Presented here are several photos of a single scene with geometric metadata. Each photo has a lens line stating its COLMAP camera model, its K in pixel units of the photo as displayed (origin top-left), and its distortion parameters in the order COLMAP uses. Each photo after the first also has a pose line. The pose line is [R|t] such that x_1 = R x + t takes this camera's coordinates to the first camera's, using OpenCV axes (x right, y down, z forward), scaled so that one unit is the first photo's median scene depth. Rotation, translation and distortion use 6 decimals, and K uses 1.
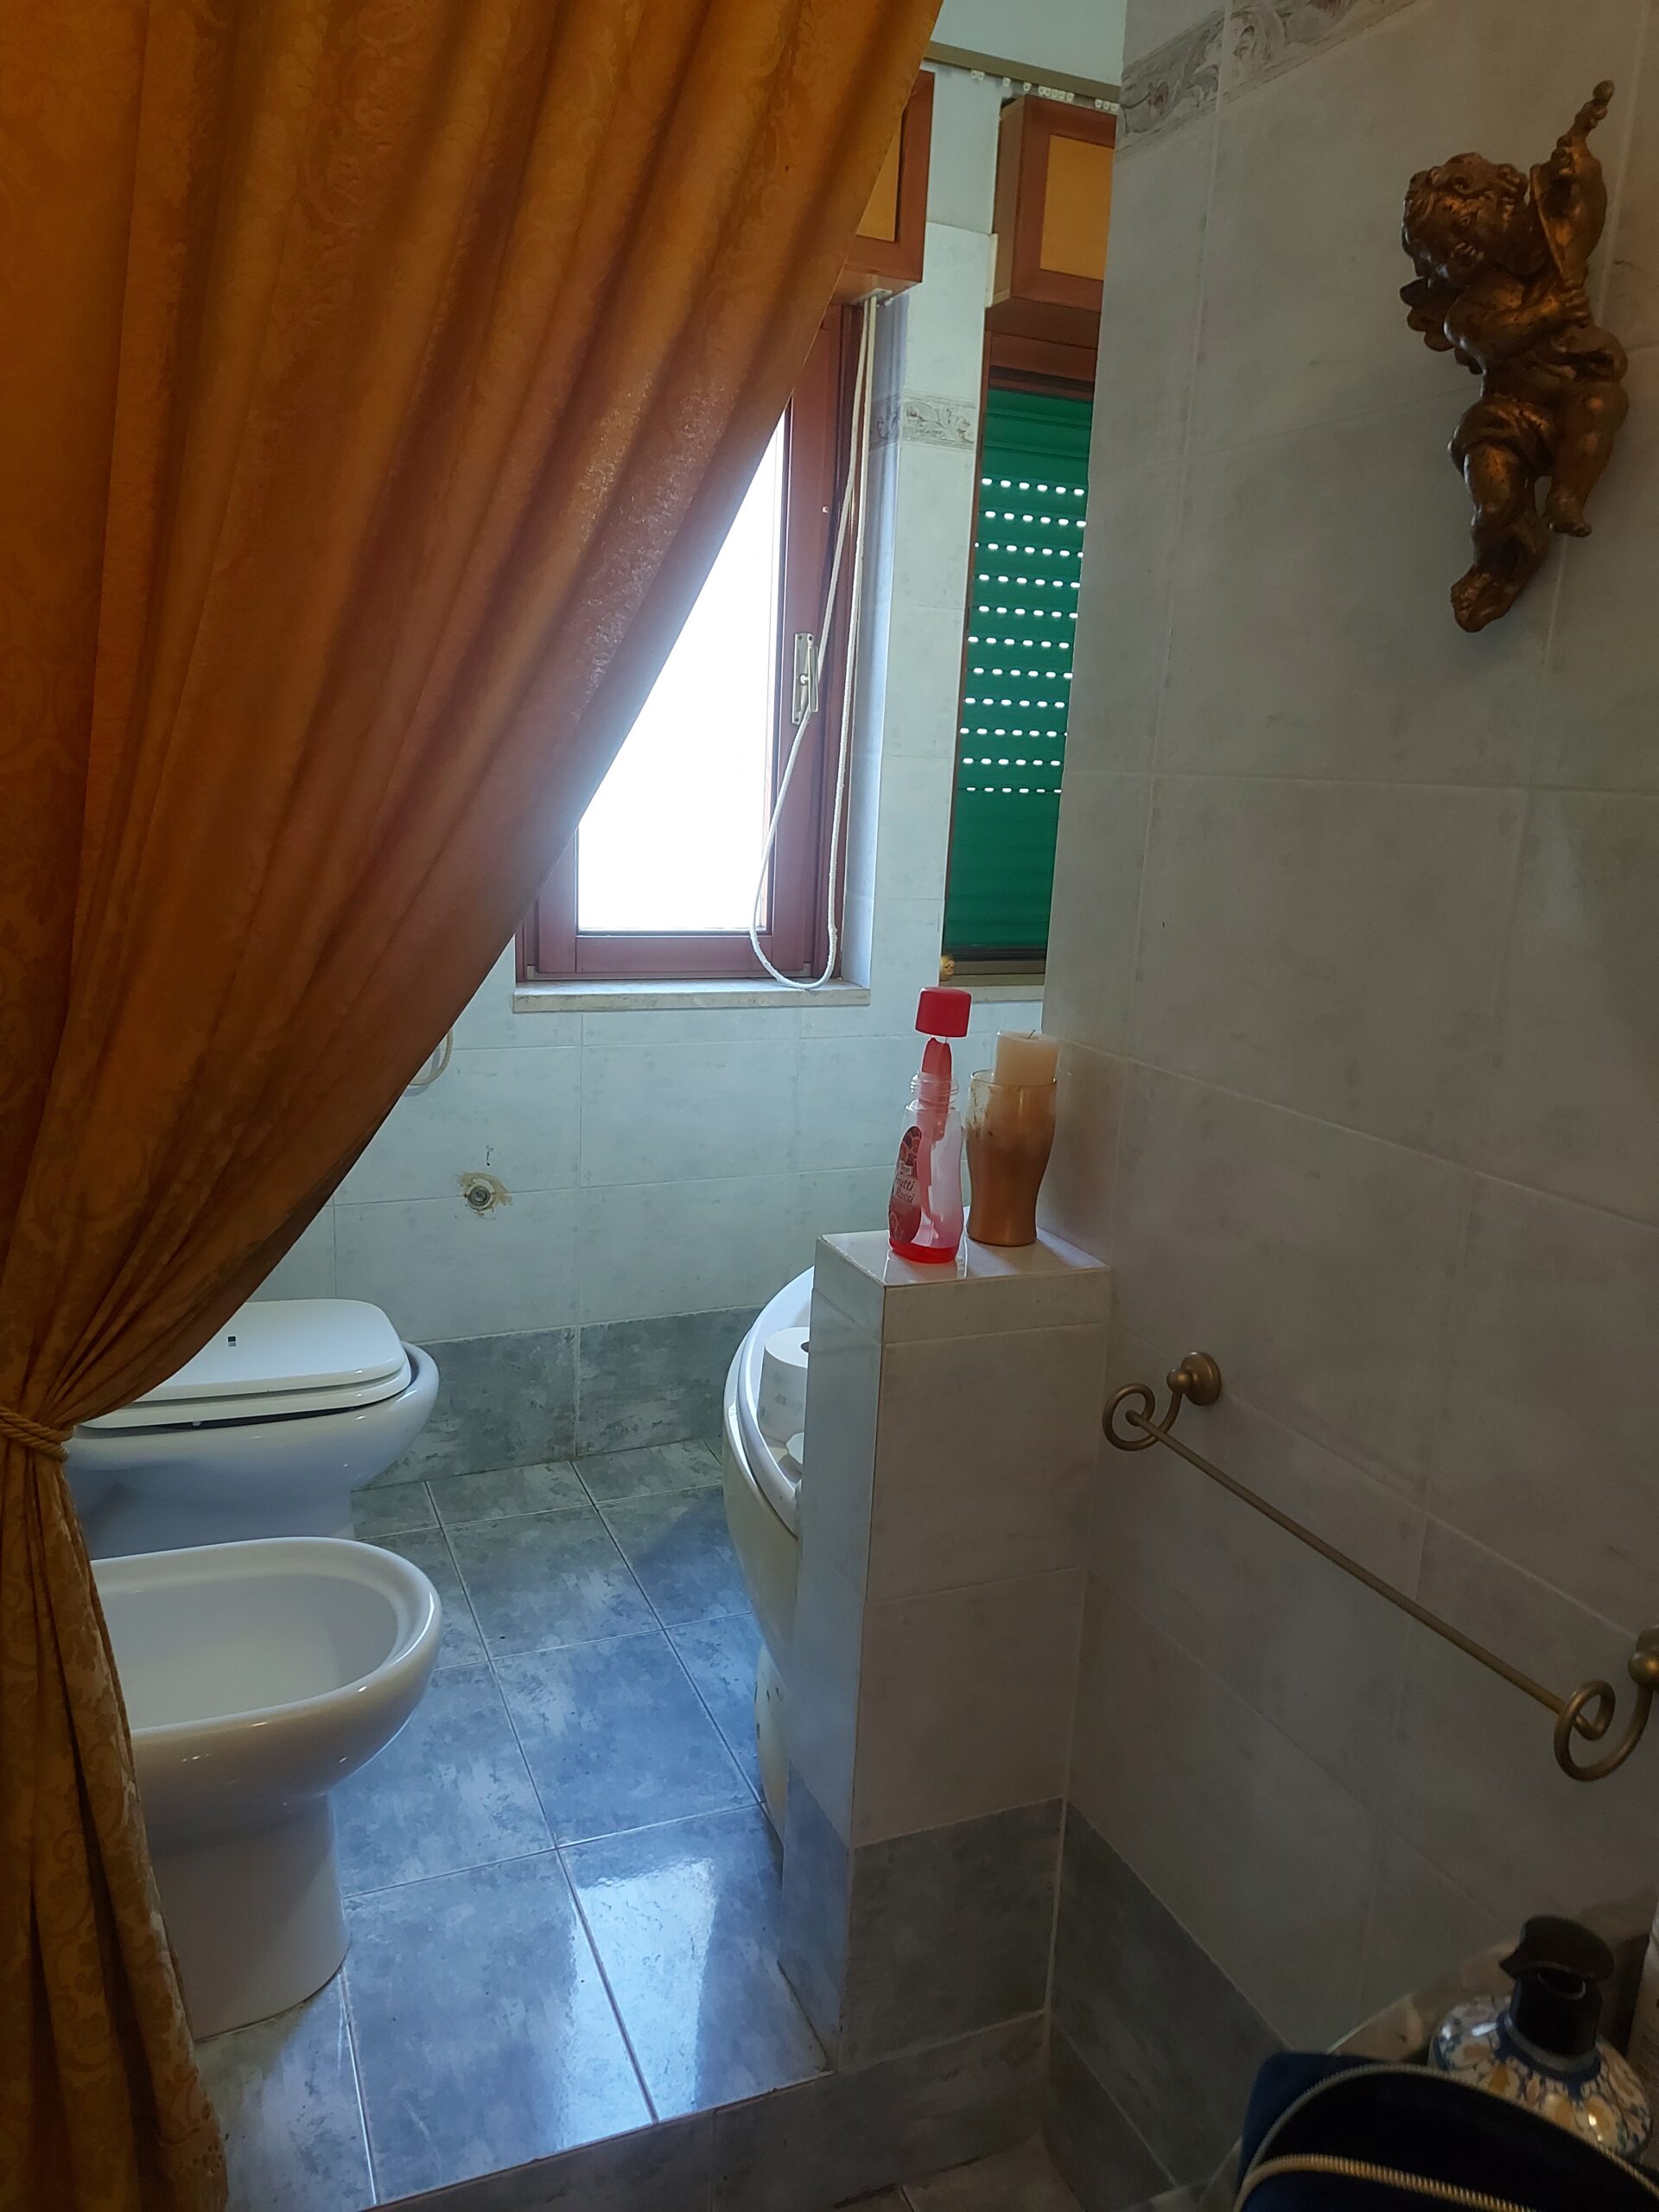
lens RADIAL K [[1571.1, 0, 825.9], [0, 1571.1, 1101.2], [0, 0, 1]] dist [0.020521, -0.047254]
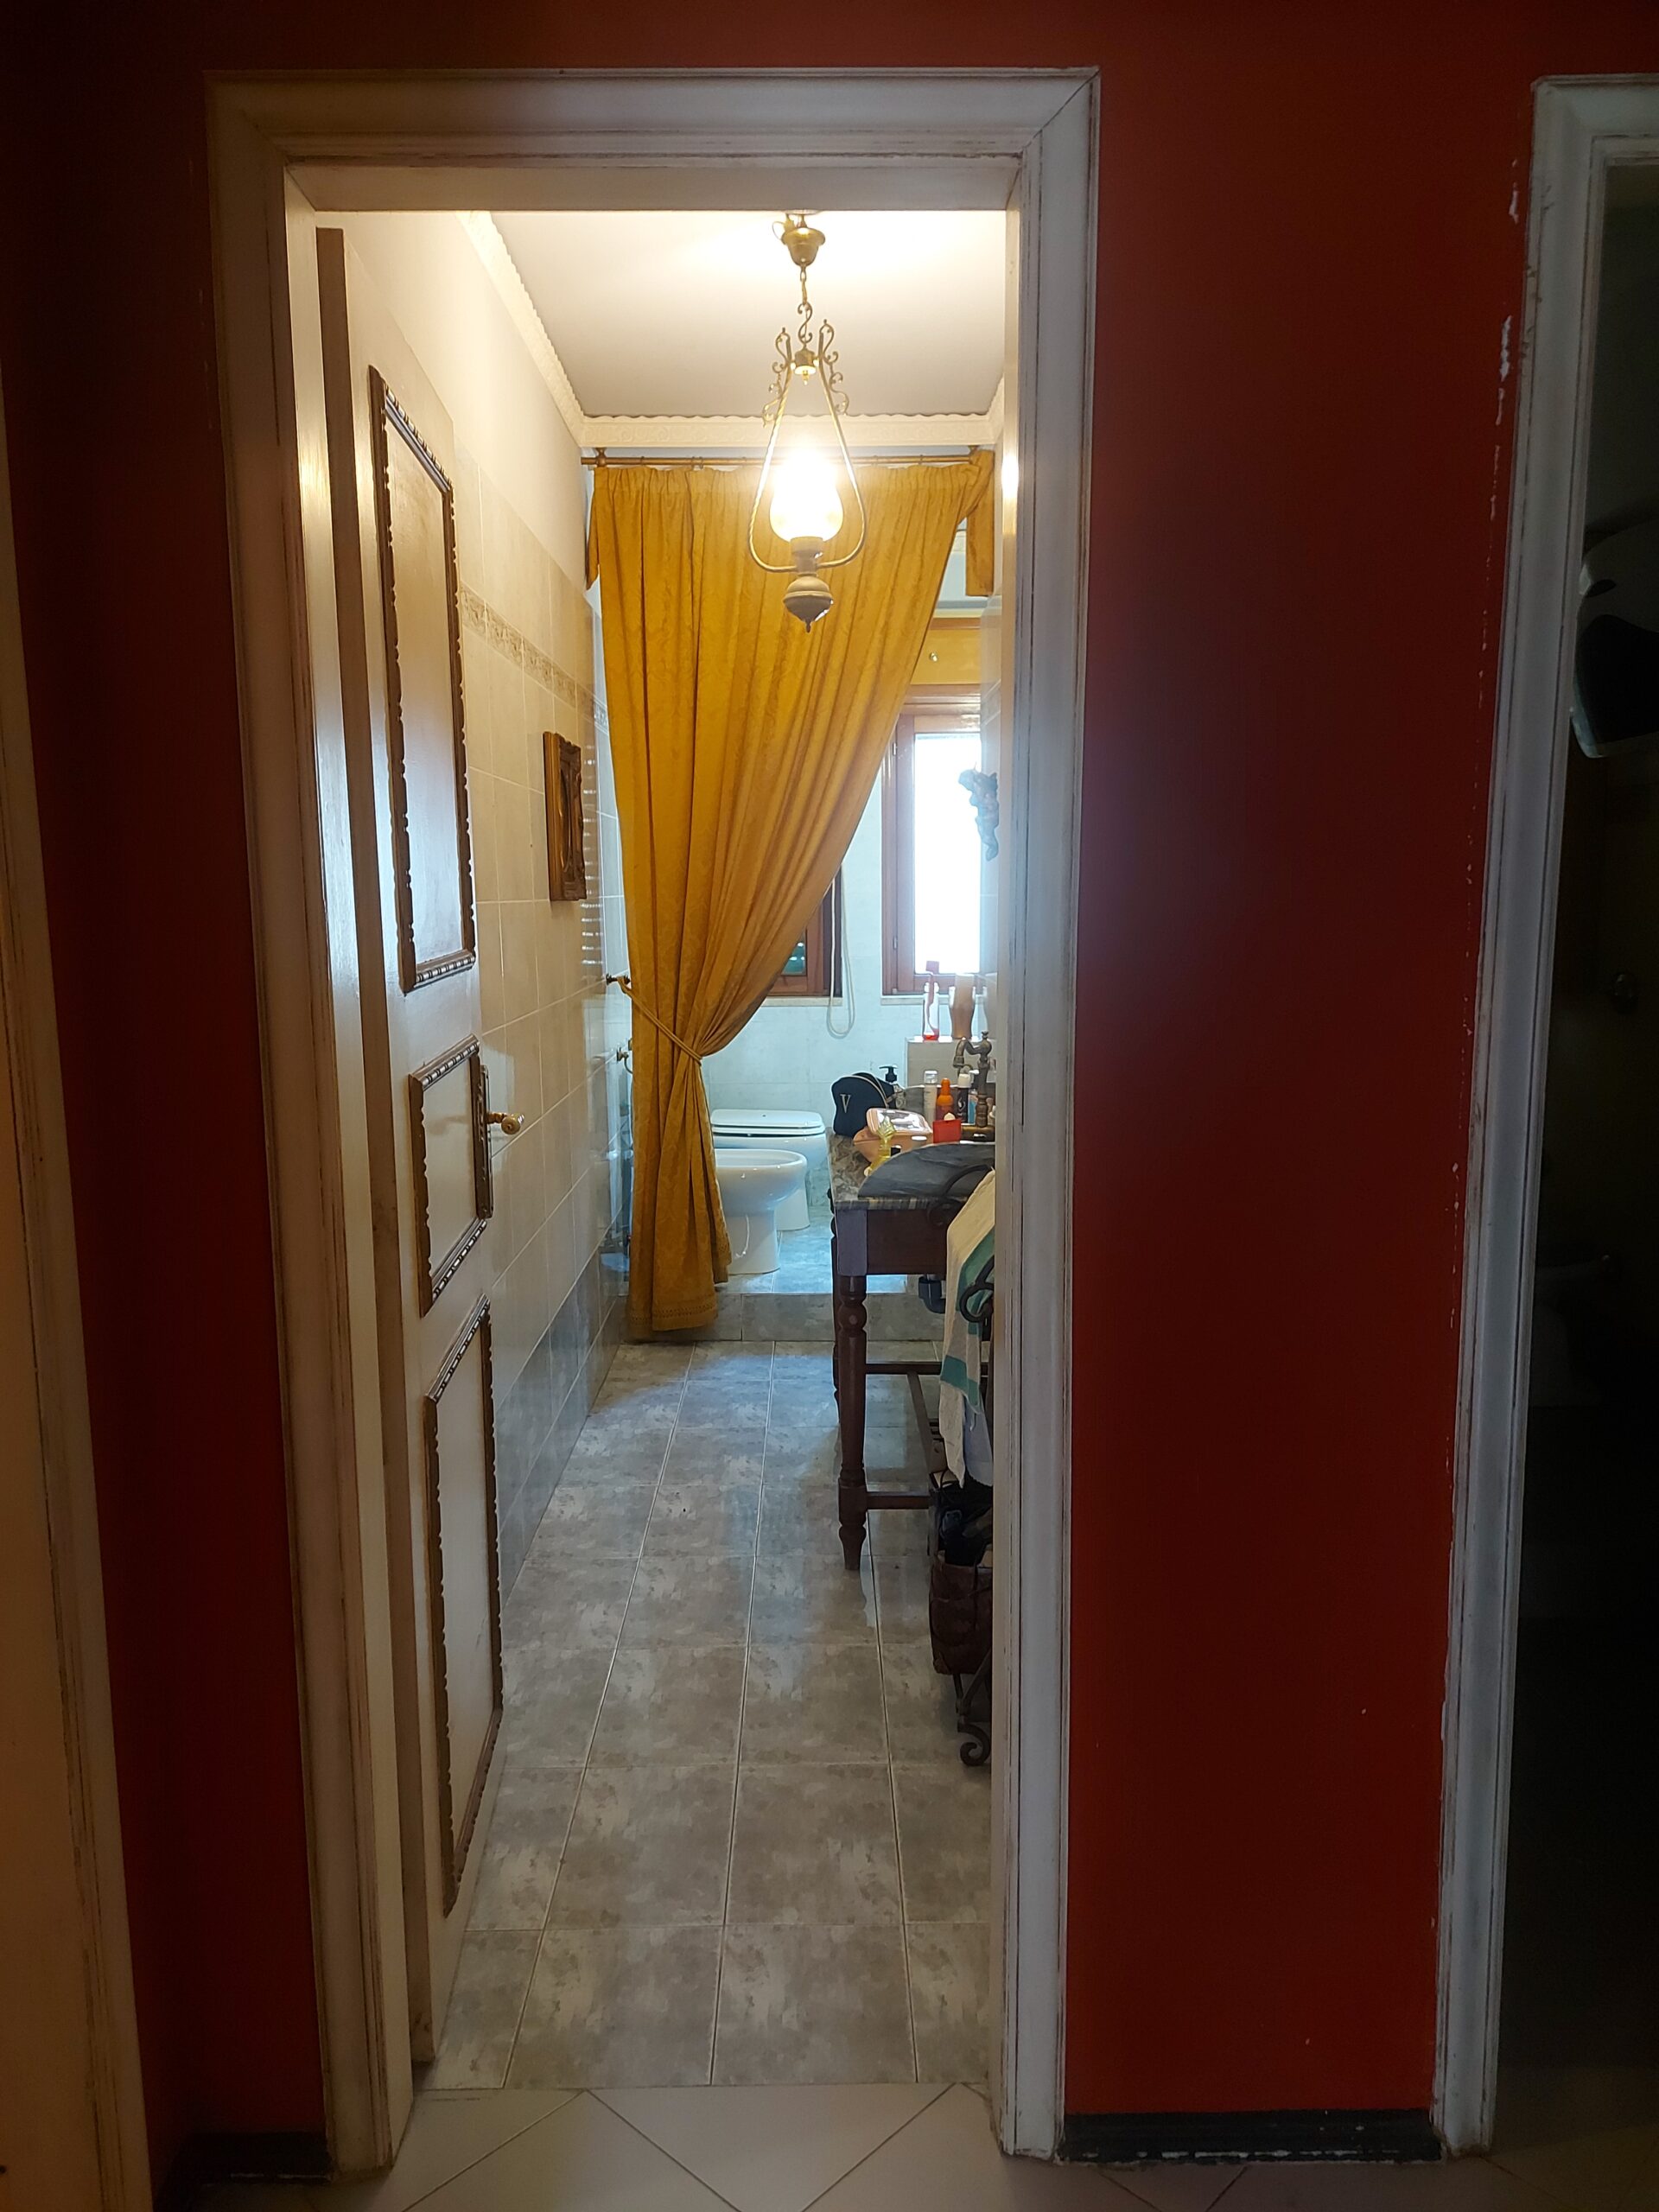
lens RADIAL K [[1571.1, 0, 836.5], [0, 1571.1, 1128.2], [0, 0, 1]] dist [0.020521, -0.047254]
pose [[0.924567, 0.001049, -0.381019, 1.525843], [-0.027369, 0.997596, -0.063665, 0.667270], [0.380036, 0.069290, 0.922373, -2.869280]]
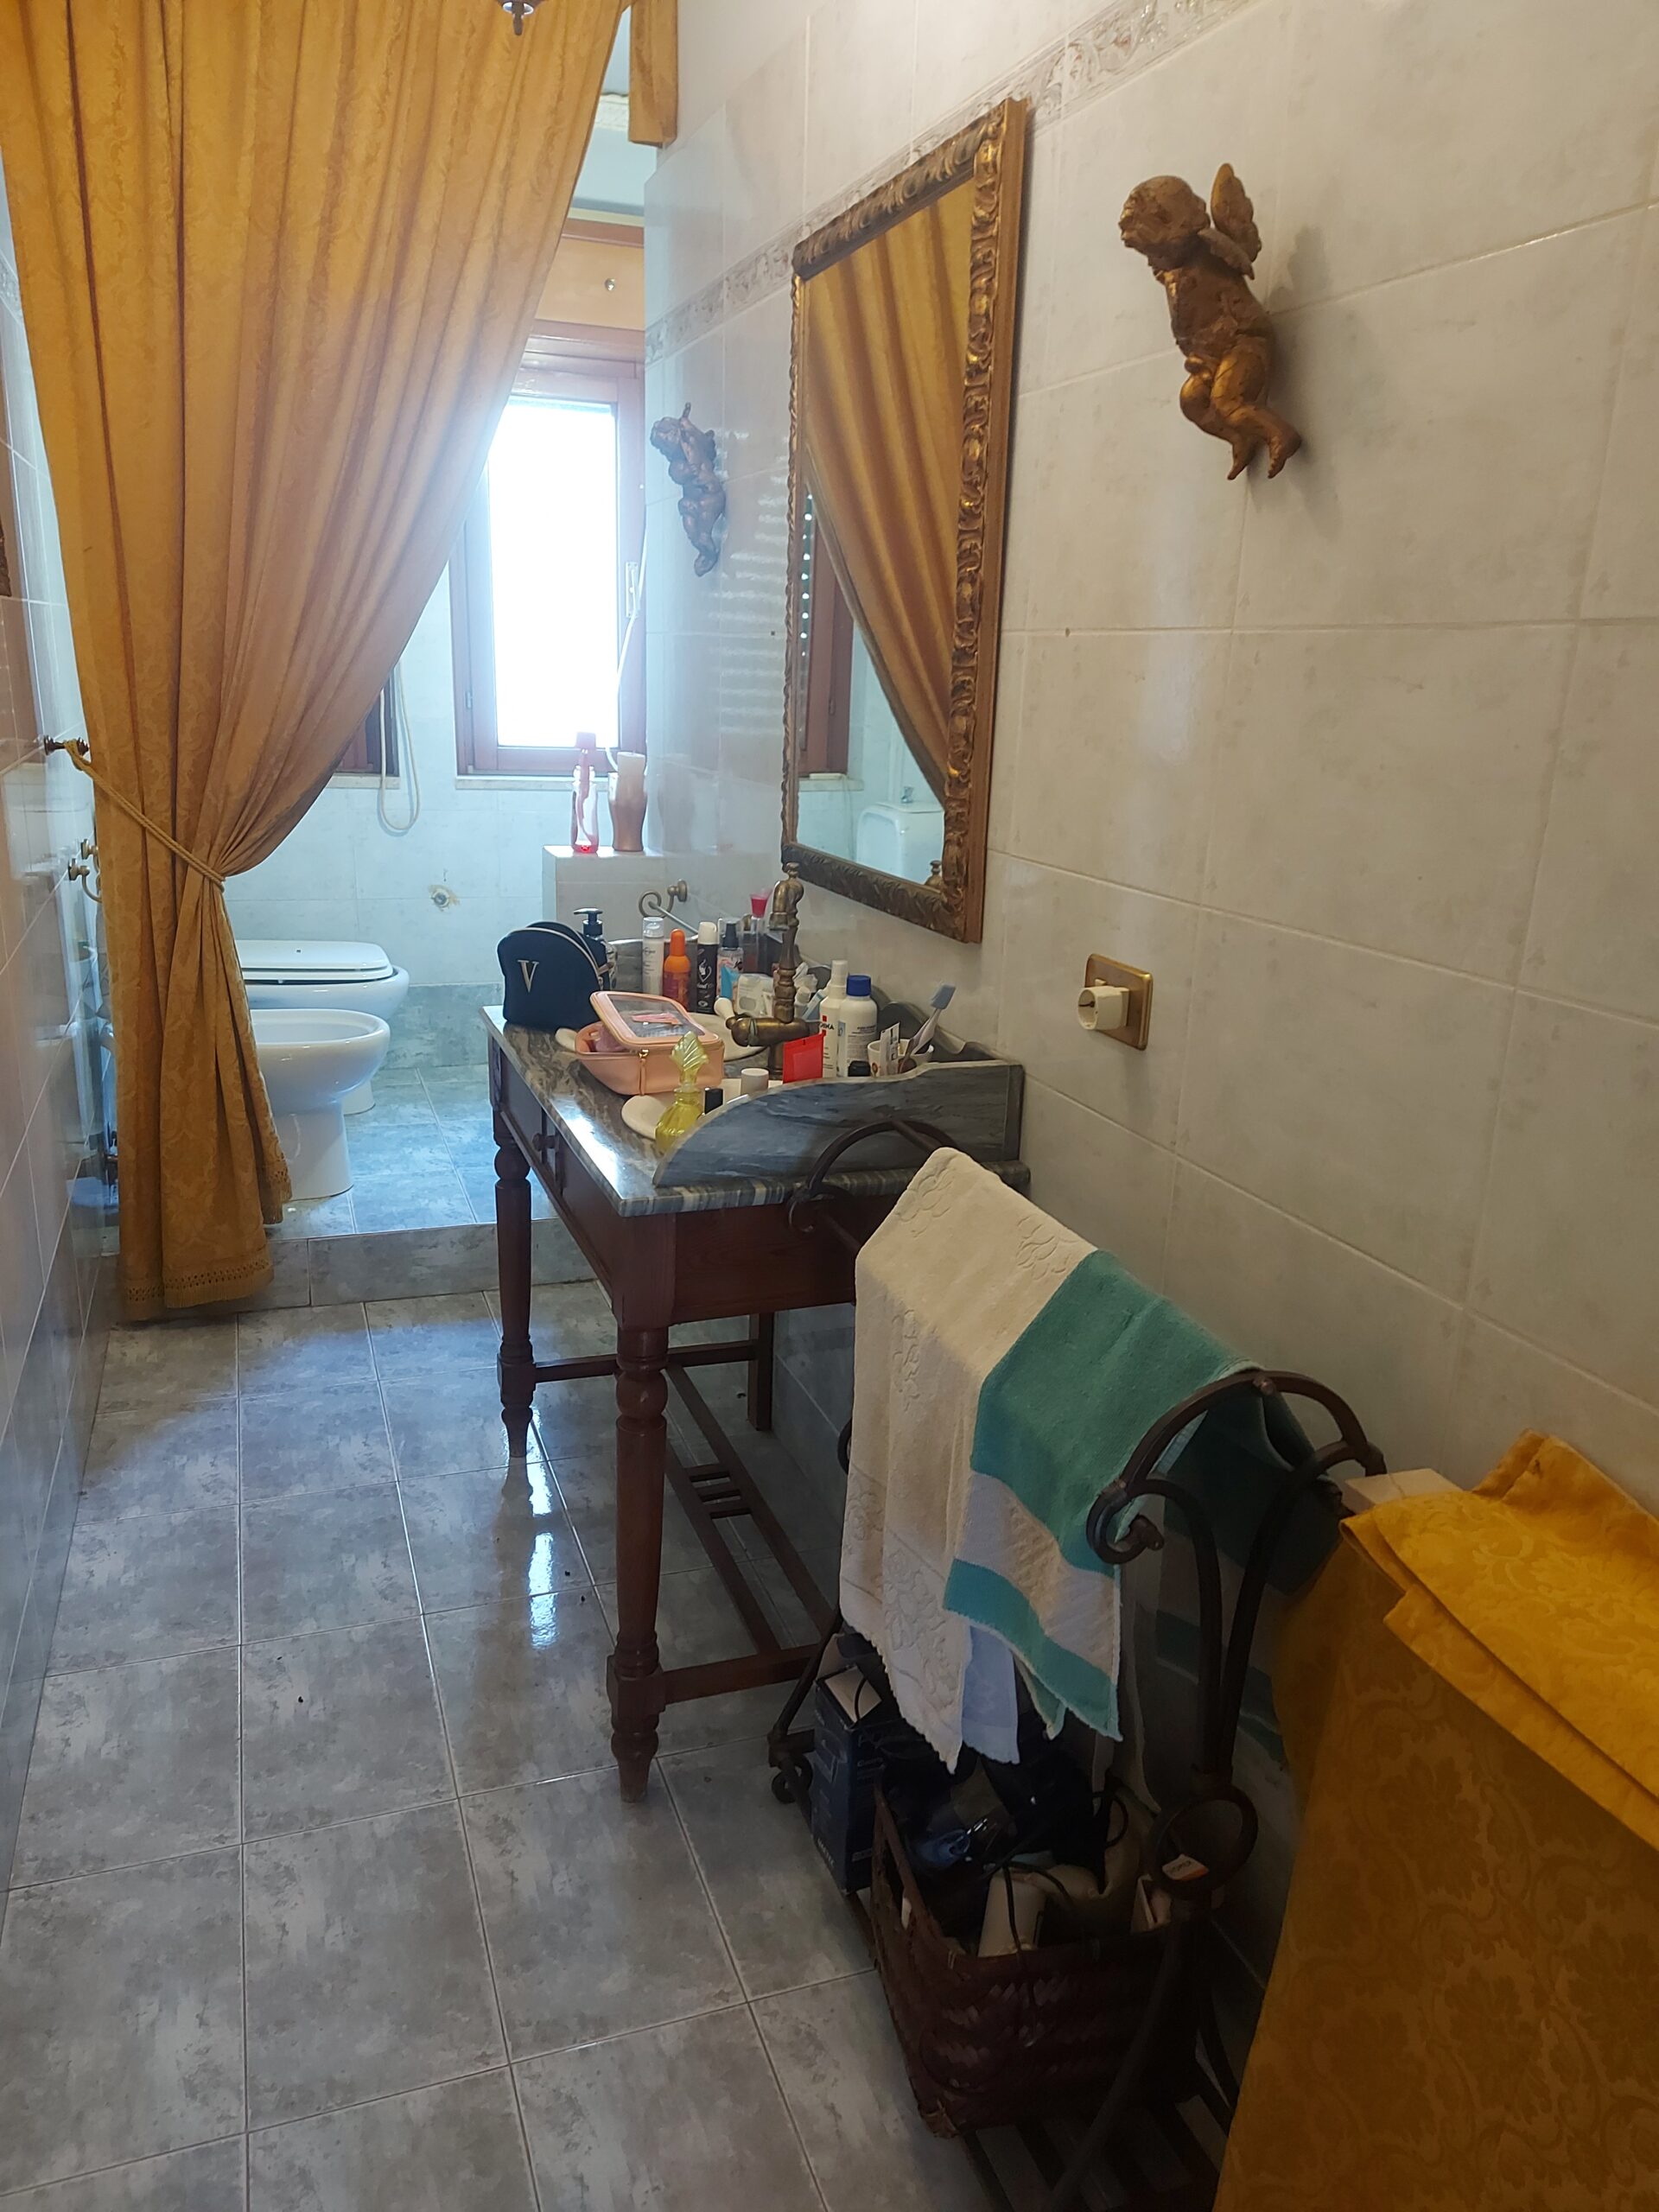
lens RADIAL K [[1571.1, 0, 864.8], [0, 1571.1, 1139.3], [0, 0, 1]] dist [0.020521, -0.047254]
pose [[0.999354, 0.001834, -0.035902, 0.727360], [0.001059, 0.996762, 0.080401, 0.437335], [0.035933, -0.080388, 0.996116, -1.714323]]
